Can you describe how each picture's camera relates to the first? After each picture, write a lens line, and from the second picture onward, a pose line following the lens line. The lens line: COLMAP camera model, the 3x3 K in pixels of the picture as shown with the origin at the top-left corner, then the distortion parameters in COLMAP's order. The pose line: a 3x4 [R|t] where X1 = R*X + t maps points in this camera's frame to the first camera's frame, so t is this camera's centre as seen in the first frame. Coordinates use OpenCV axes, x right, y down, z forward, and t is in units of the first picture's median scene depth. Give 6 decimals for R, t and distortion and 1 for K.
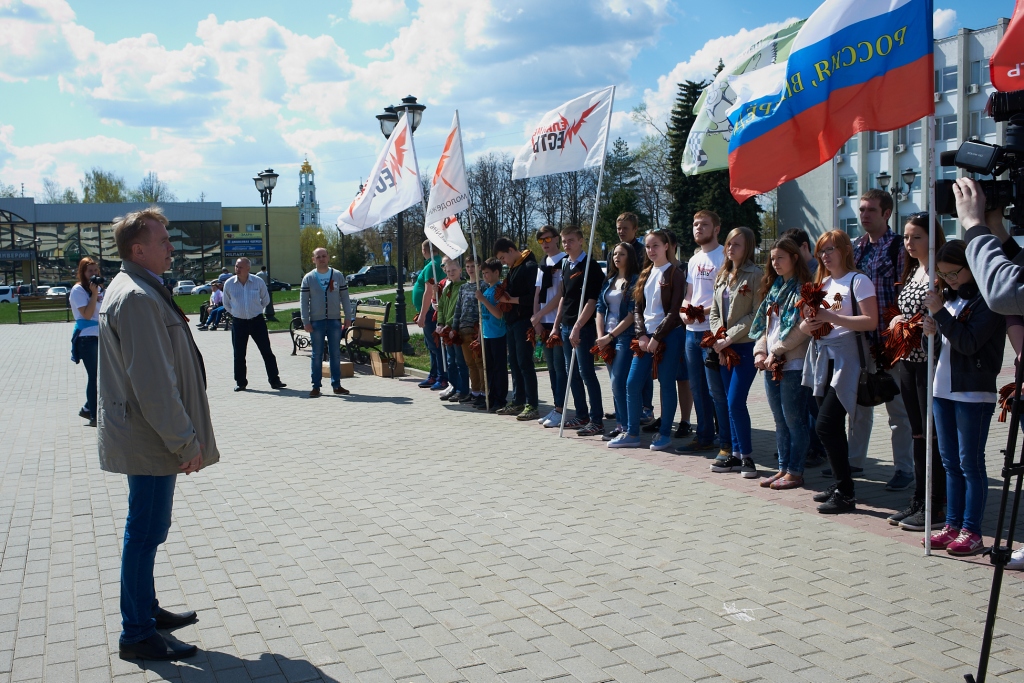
lens RADIAL K [[1110.0, 0, 512.0], [0, 1110.0, 341.5], [0, 0, 1]] dist [-0.139566, 0.214563]
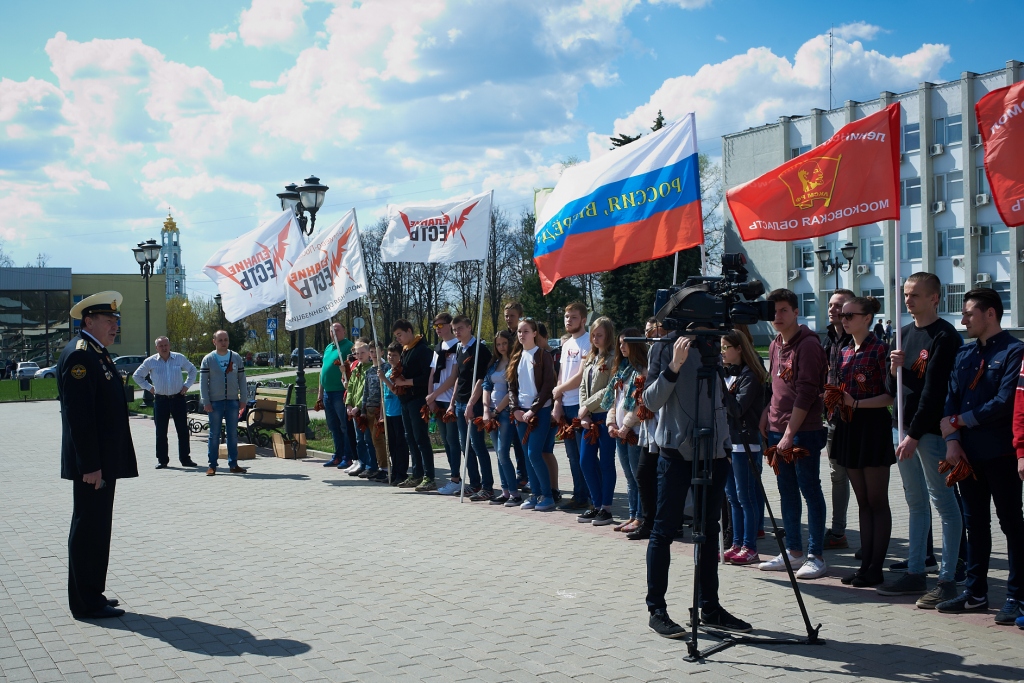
lens RADIAL K [[1746.4, 0, 512.0], [0, 1746.4, 341.5], [0, 0, 1]] dist [-0.150743, 0.085504]
pose [[0.998872, 0.003638, 0.047338, 0.013066], [-0.000376, 0.997635, -0.068731, 0.033983], [-0.047476, 0.068636, 0.996511, -0.575761]]
